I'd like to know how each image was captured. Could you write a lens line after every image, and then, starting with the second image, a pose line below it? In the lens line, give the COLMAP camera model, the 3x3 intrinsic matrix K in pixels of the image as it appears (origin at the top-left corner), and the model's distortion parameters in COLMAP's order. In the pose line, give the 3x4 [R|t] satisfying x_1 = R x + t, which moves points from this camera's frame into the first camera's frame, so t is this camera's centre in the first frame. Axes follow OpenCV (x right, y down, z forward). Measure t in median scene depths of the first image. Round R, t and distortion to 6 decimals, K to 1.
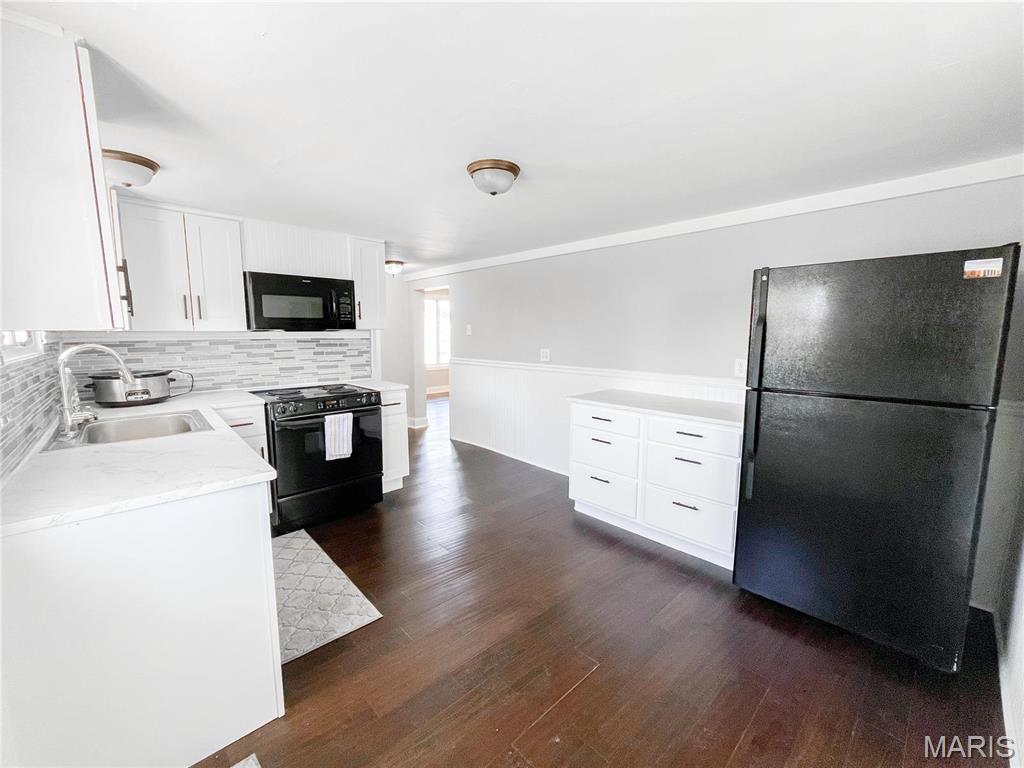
lens RADIAL K [[414.2, 0, 506.7], [0, 414.2, 385.2], [0, 0, 1]] dist [-0.001836, -0.000371]
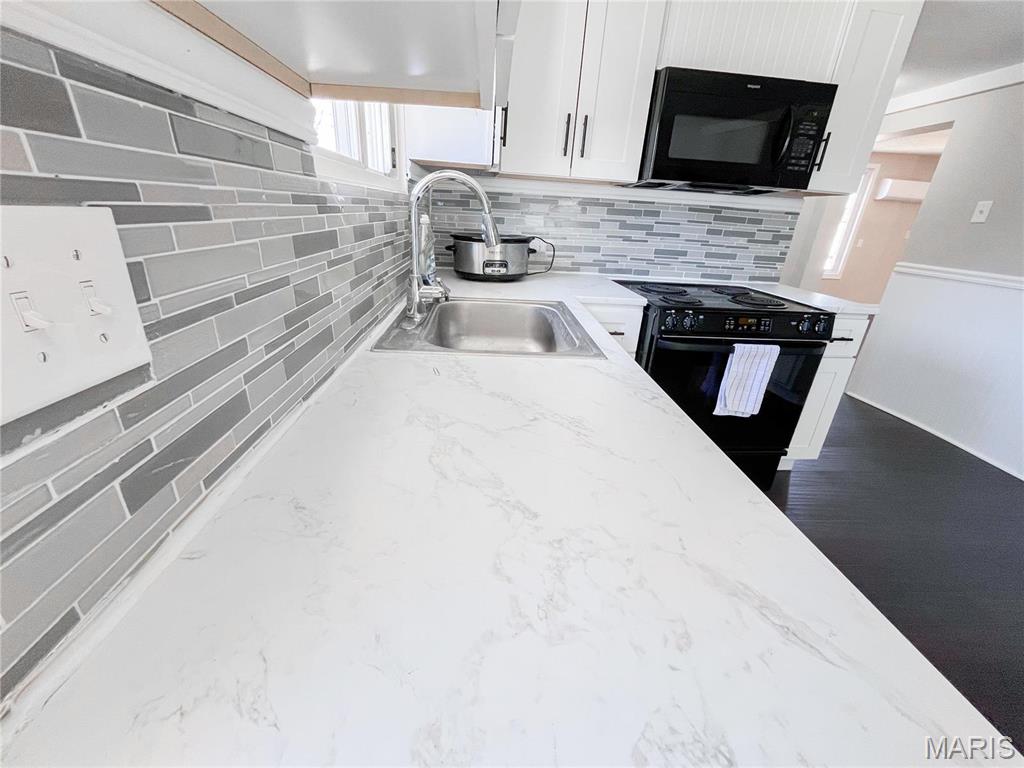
lens RADIAL K [[414.2, 0, 517.1], [0, 414.2, 385.7], [0, 0, 1]] dist [-0.001836, -0.000371]
pose [[0.782467, 0.280167, -0.556103, -0.333102], [-0.135473, 0.948266, 0.287123, 0.005846], [0.607776, -0.149327, 0.779942, 0.353774]]
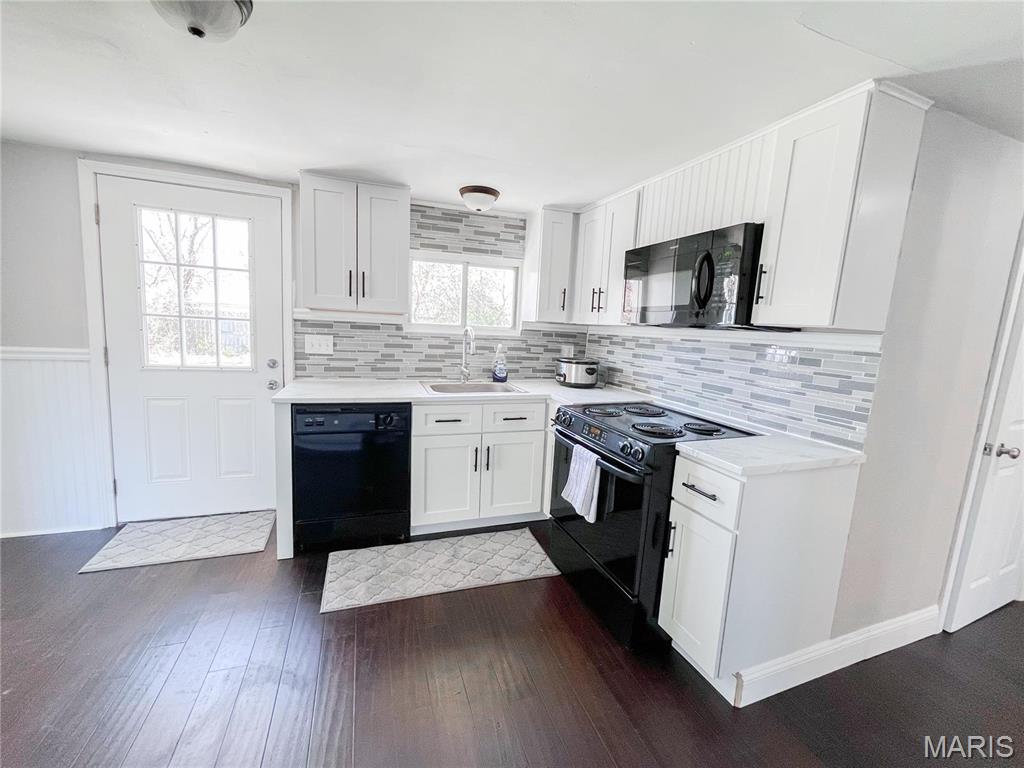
lens RADIAL K [[414.2, 0, 514.9], [0, 414.2, 387.7], [0, 0, 1]] dist [-0.001836, -0.000371]
pose [[-0.385192, 0.115250, -0.915611, 0.221958], [-0.171856, 0.965856, 0.193873, -0.131161], [0.906693, 0.232032, -0.352234, 1.107073]]
